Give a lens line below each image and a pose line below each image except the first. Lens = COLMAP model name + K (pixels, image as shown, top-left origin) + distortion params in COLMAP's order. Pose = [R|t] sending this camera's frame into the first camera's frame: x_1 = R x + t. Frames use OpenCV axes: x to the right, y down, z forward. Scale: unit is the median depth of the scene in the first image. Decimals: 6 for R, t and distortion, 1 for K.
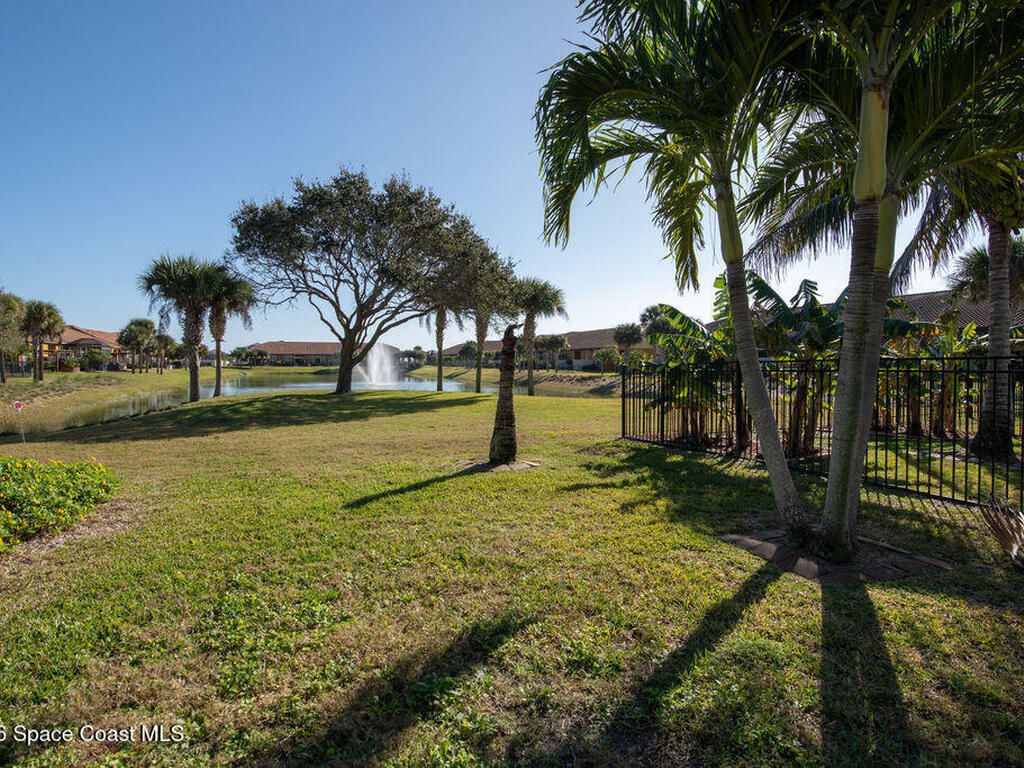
lens RADIAL K [[558.6, 0, 509.2], [0, 558.6, 379.8], [0, 0, 1]] dist [-0.005691, -0.001142]
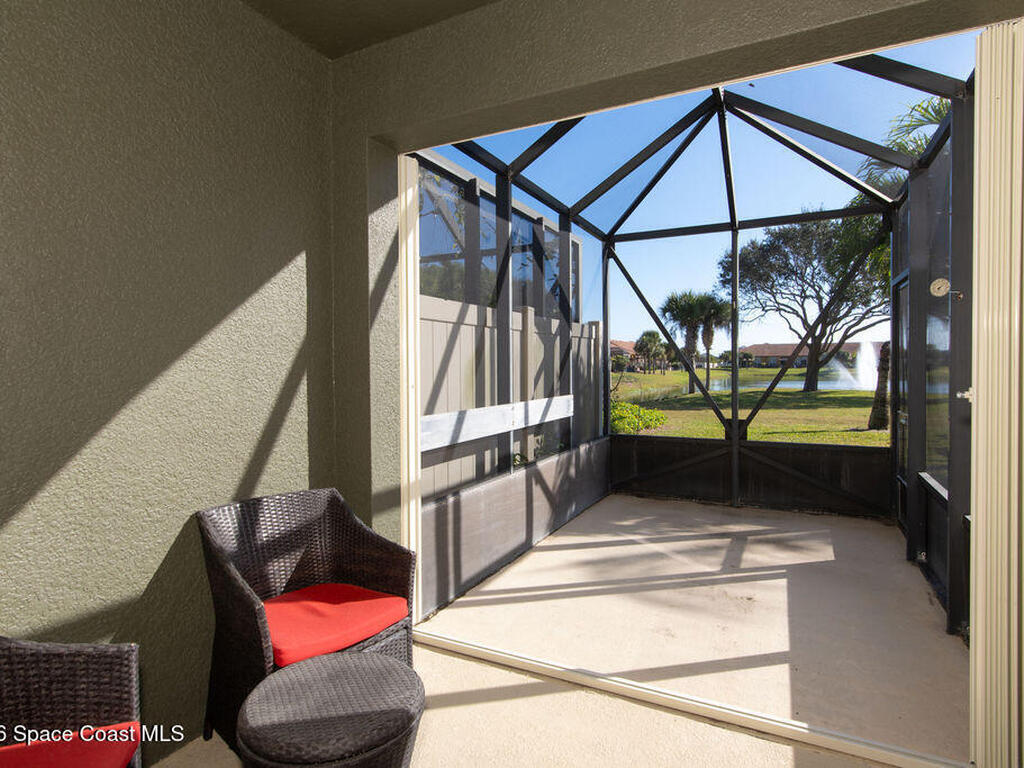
lens RADIAL K [[558.6, 0, 510.2], [0, 558.6, 379.2], [0, 0, 1]] dist [-0.005691, -0.001142]
pose [[0.681311, 0.011196, -0.731908, 0.129913], [-0.014407, 0.999894, 0.001884, 0.005808], [0.731852, 0.009261, 0.681401, -0.247761]]
